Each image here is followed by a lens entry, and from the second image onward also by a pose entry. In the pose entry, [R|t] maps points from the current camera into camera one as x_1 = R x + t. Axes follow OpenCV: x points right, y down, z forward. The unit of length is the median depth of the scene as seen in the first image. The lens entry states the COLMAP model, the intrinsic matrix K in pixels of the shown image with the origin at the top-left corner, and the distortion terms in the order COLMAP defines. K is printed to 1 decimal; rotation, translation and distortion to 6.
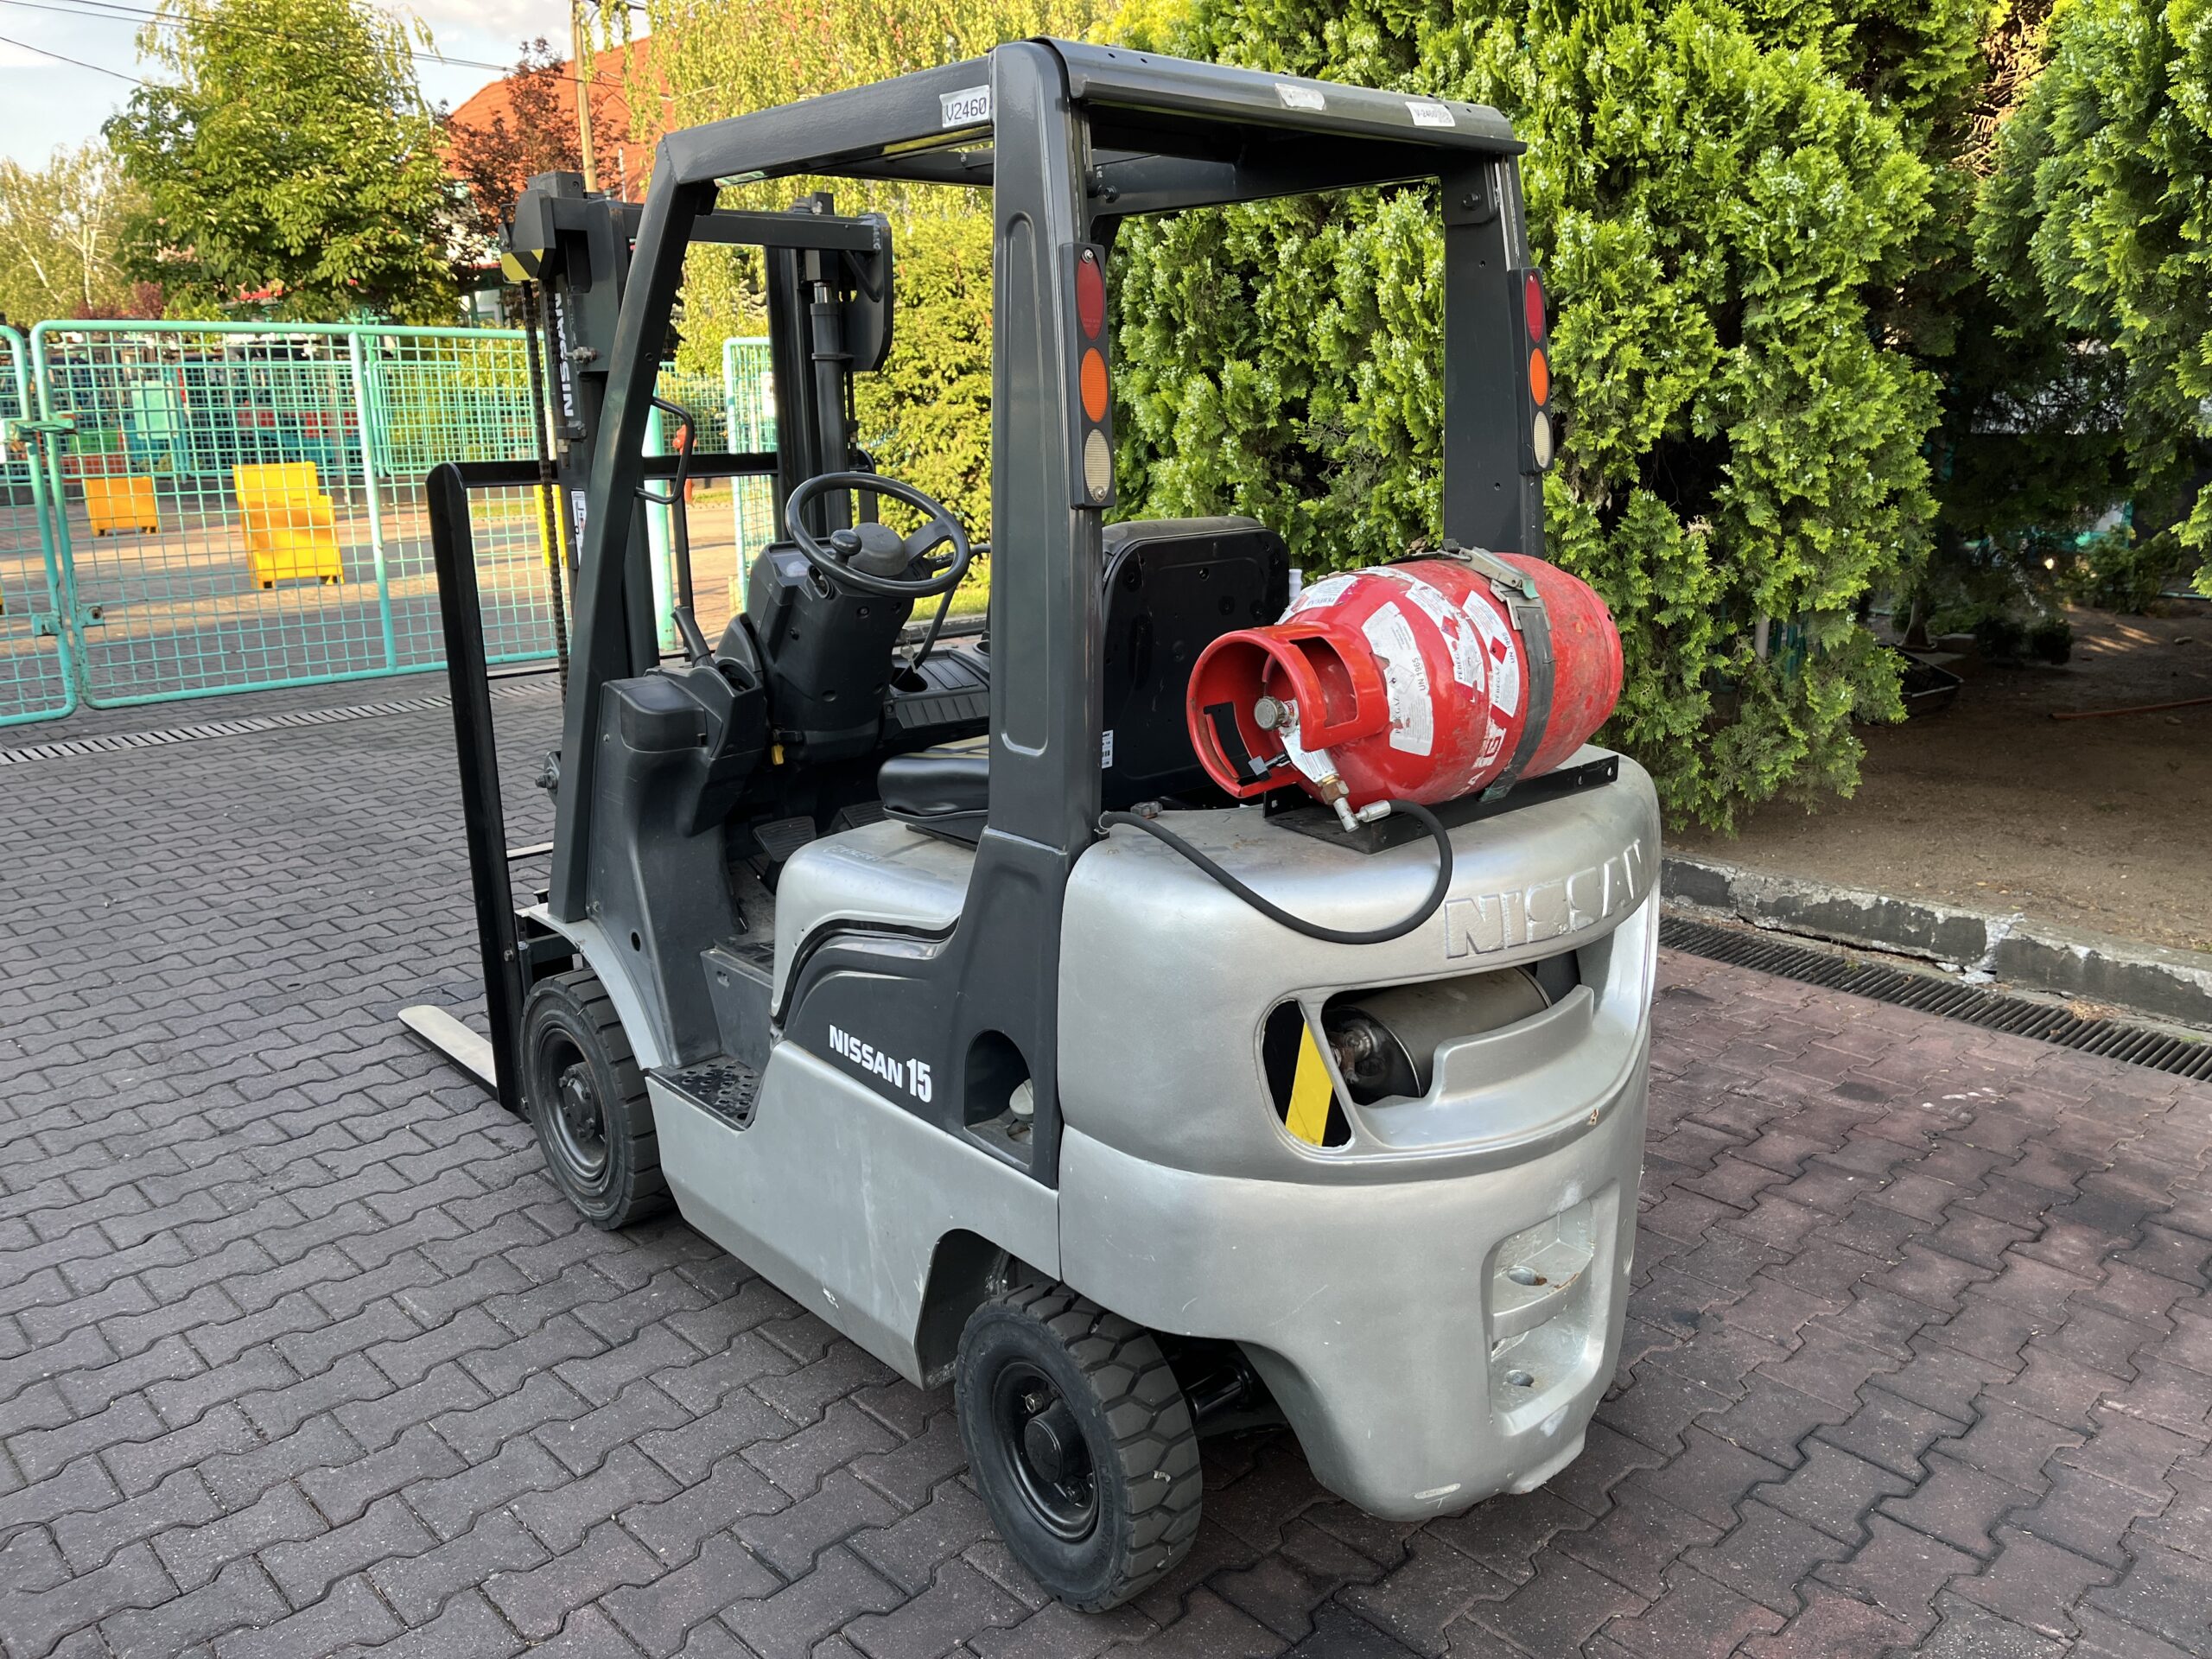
lens RADIAL K [[1654.2, 0, 1123.3], [0, 1654.2, 819.8], [0, 0, 1]] dist [0.084414, -0.116140]
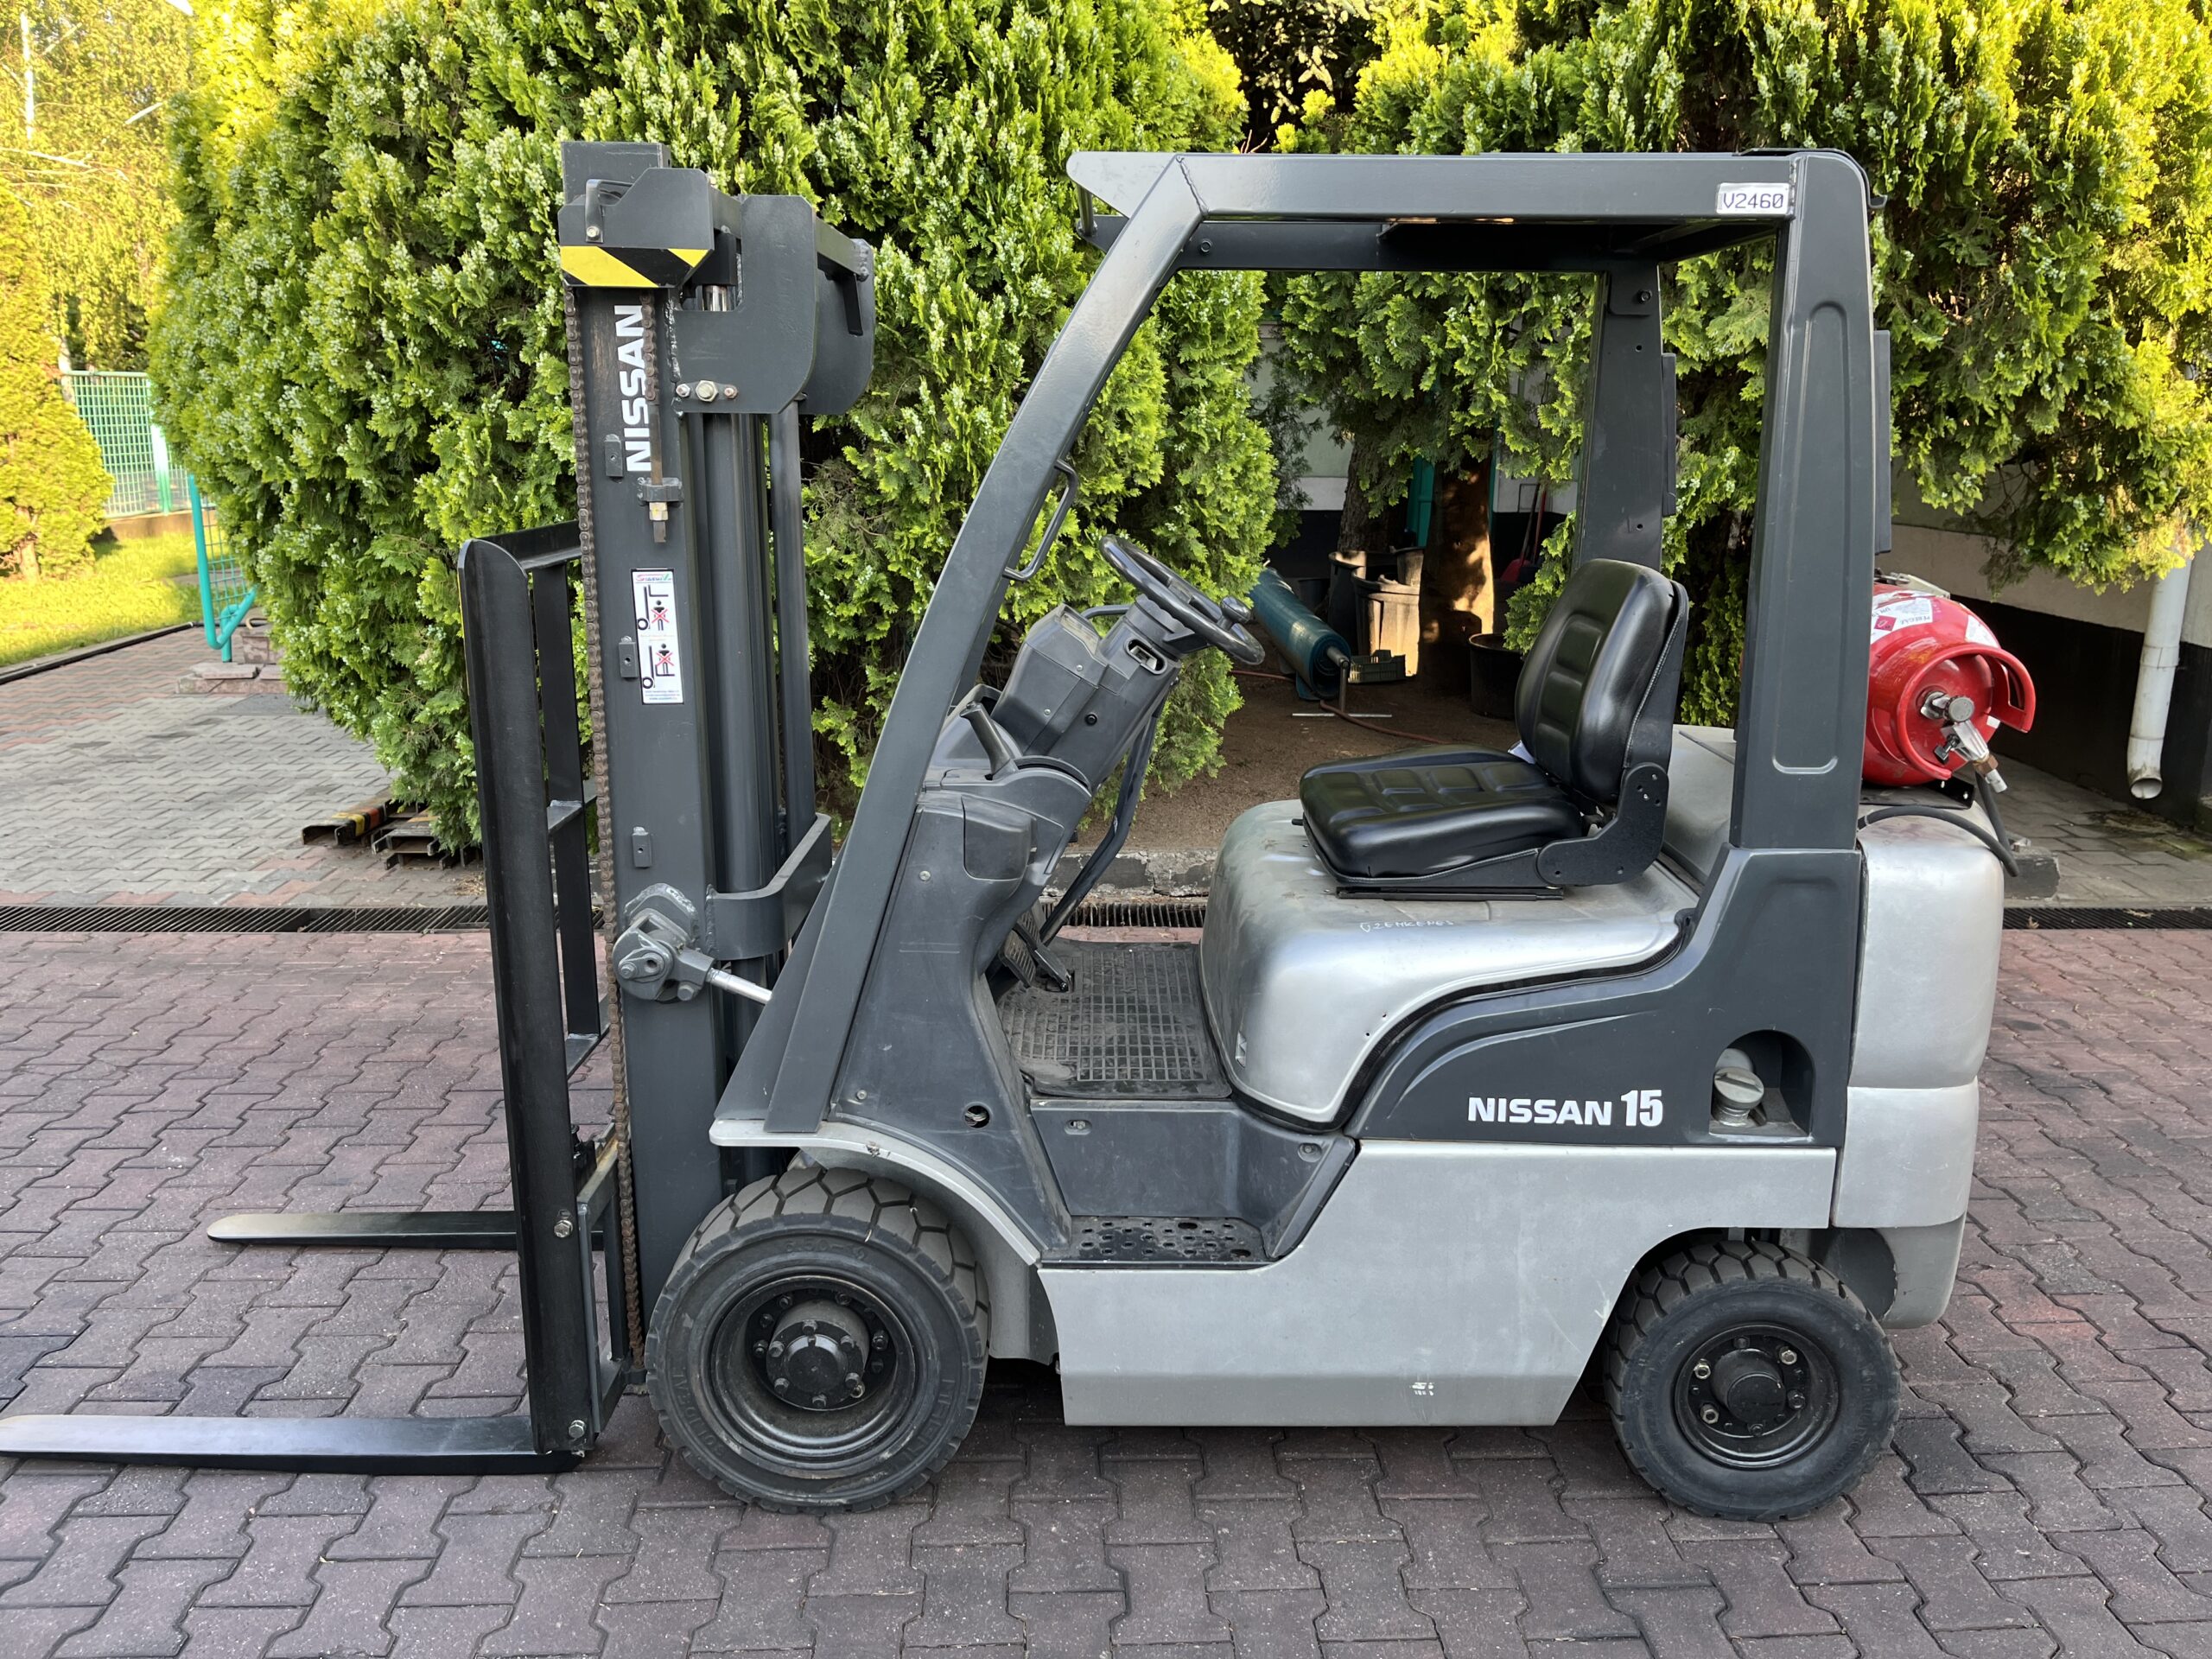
lens RADIAL K [[1654.2, 0, 1123.3], [0, 1654.2, 819.8], [0, 0, 1]] dist [0.084414, -0.116140]
pose [[0.664256, -0.158691, 0.730466, -0.971601], [0.171619, 0.983478, 0.057593, -0.124334], [-0.727537, 0.087105, 0.680516, 0.458947]]
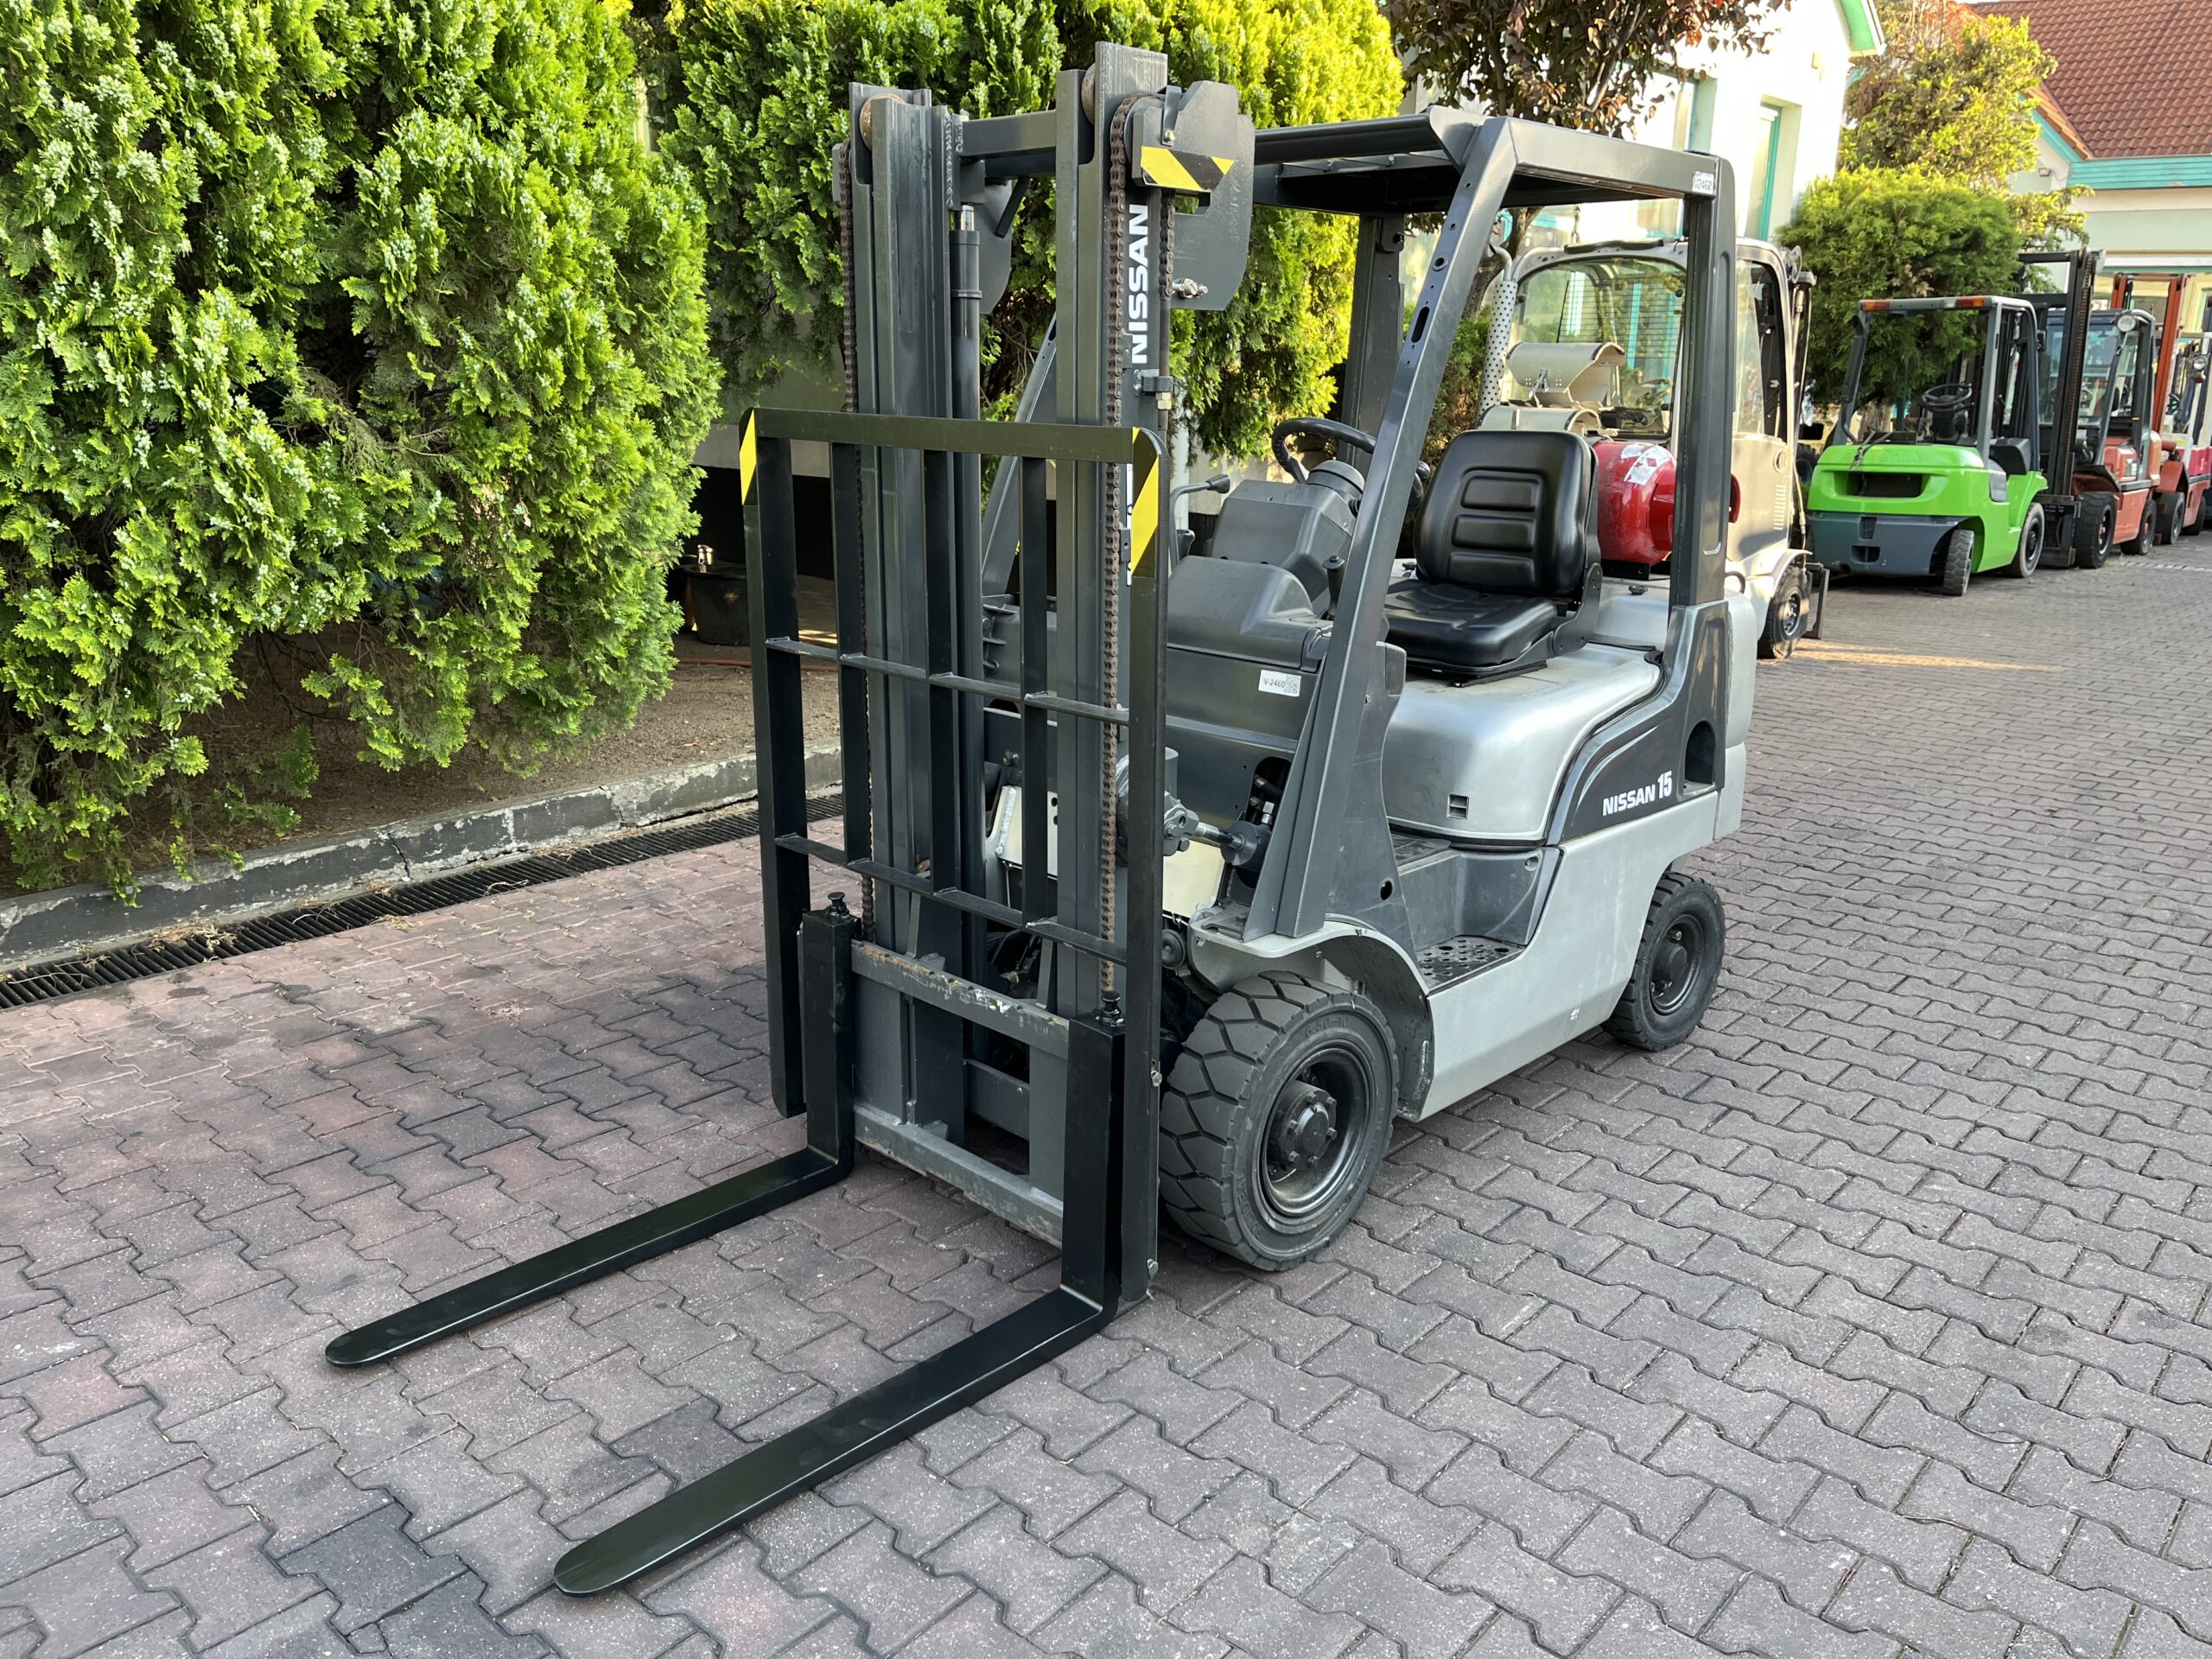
lens RADIAL K [[1654.2, 0, 1123.3], [0, 1654.2, 819.8], [0, 0, 1]] dist [0.084414, -0.116140]
pose [[-0.067830, -0.253301, 0.965007, -1.476833], [0.238184, 0.935155, 0.262207, -0.319415], [-0.968849, 0.247635, -0.003099, 1.367669]]
